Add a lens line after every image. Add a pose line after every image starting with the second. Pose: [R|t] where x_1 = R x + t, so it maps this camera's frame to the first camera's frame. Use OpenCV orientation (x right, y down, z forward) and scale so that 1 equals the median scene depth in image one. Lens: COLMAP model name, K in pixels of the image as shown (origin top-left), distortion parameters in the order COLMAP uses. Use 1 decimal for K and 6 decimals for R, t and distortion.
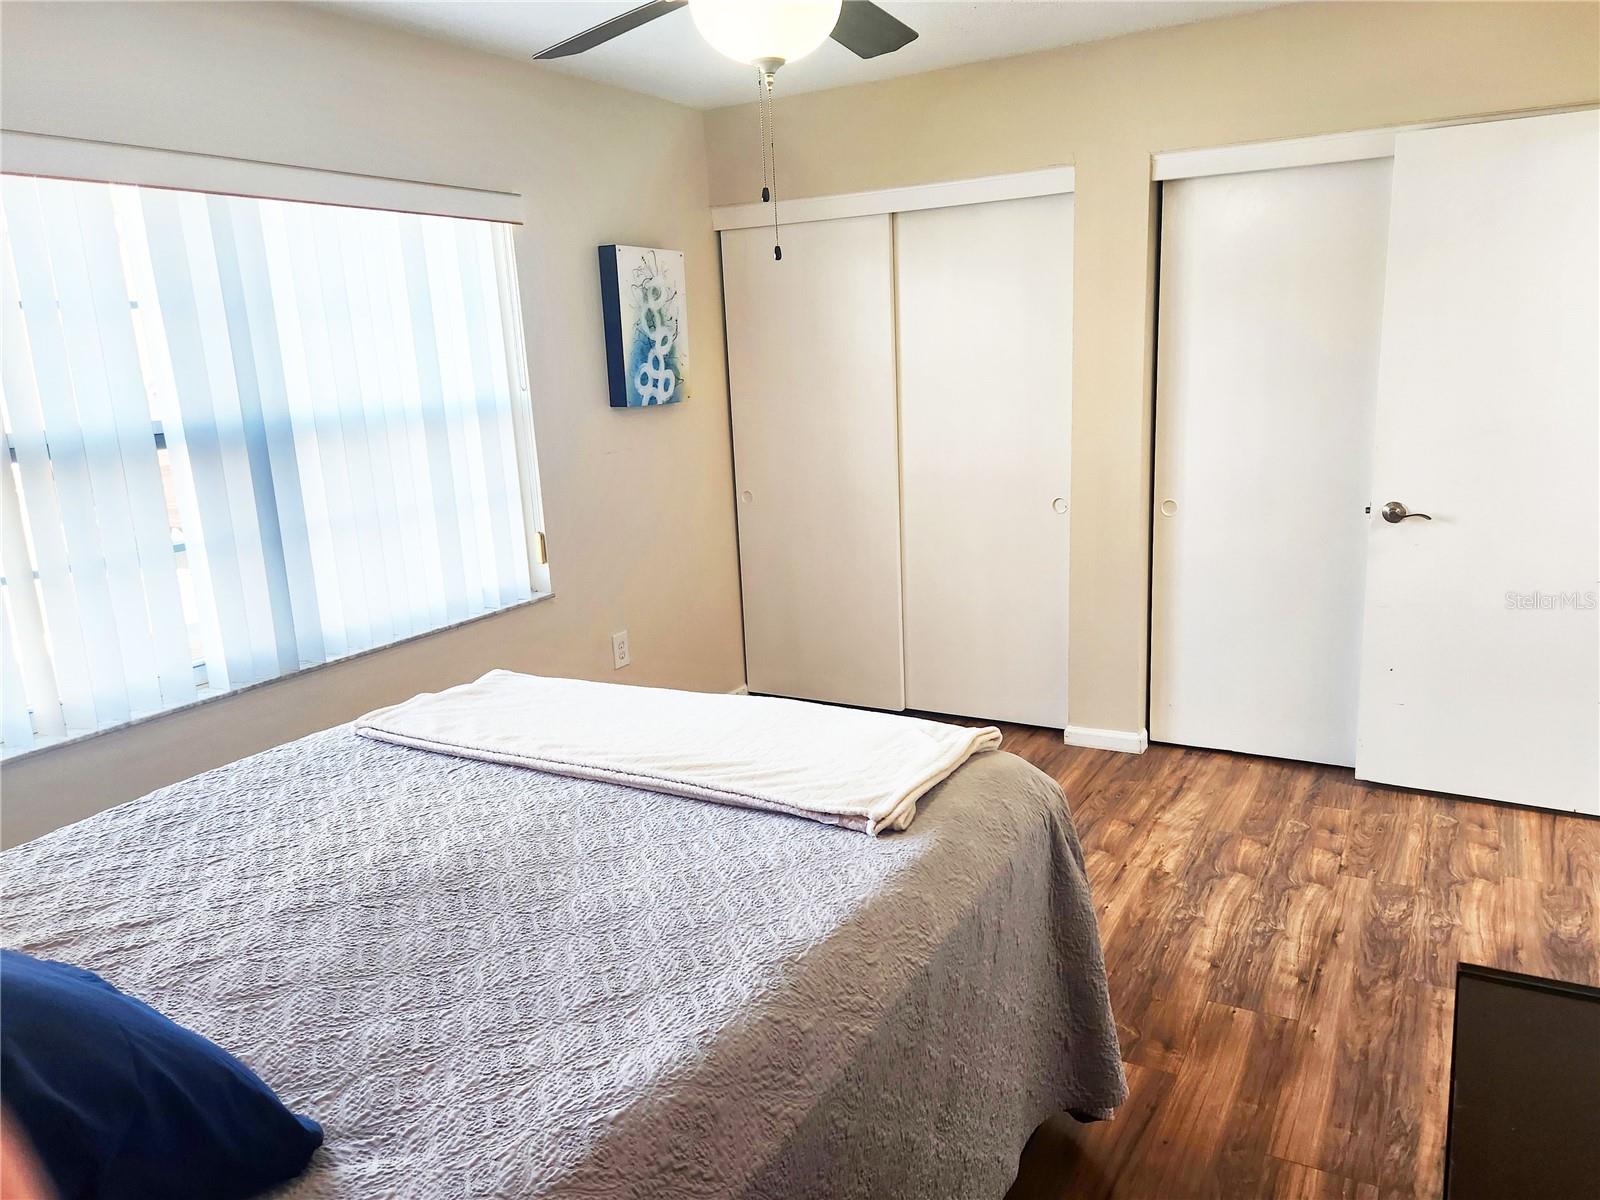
lens RADIAL K [[1082.2, 0, 801.2], [0, 1082.2, 603.8], [0, 0, 1]] dist [0.049293, -0.031293]
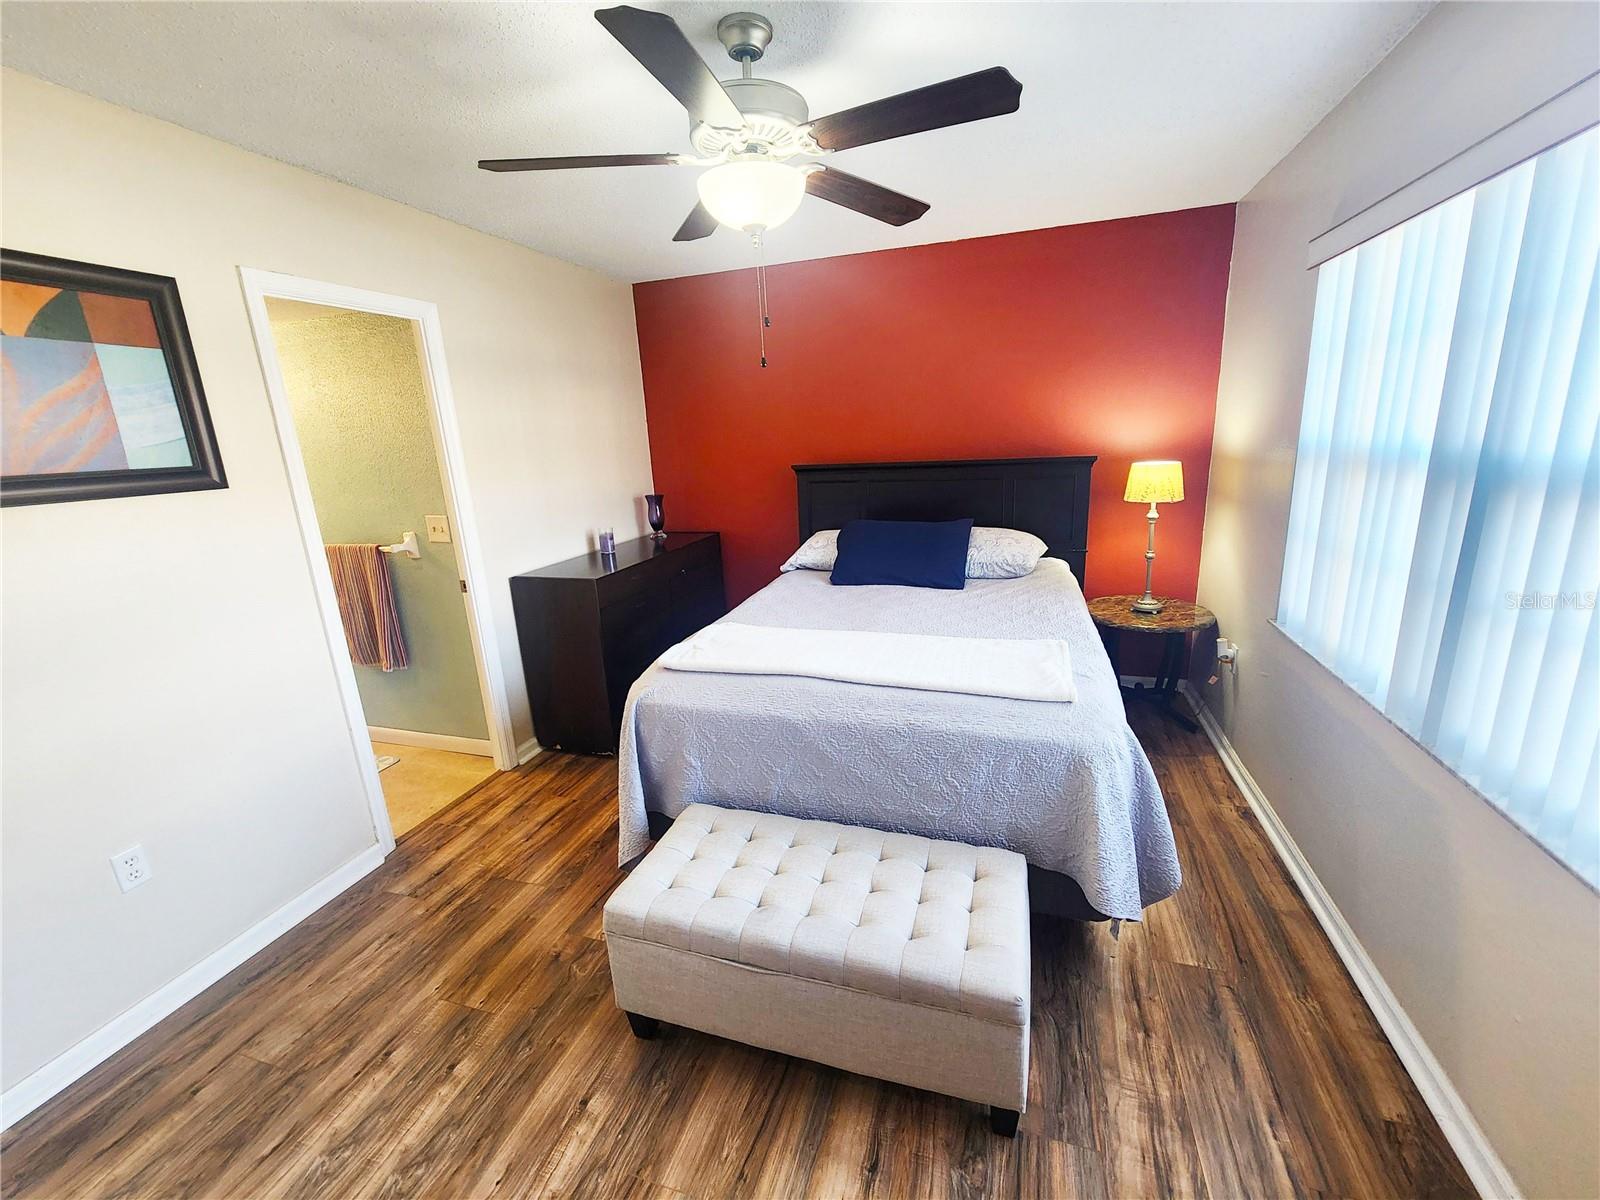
lens RADIAL K [[655.7, 0, 797.4], [0, 655.7, 599.5], [0, 0, 1]] dist [-0.000120, -0.000602]
pose [[-0.969383, 0.151881, -0.192950, 0.090631], [0.047996, 0.887809, 0.457703, -0.270992], [0.240819, 0.434428, -0.867916, 1.156664]]
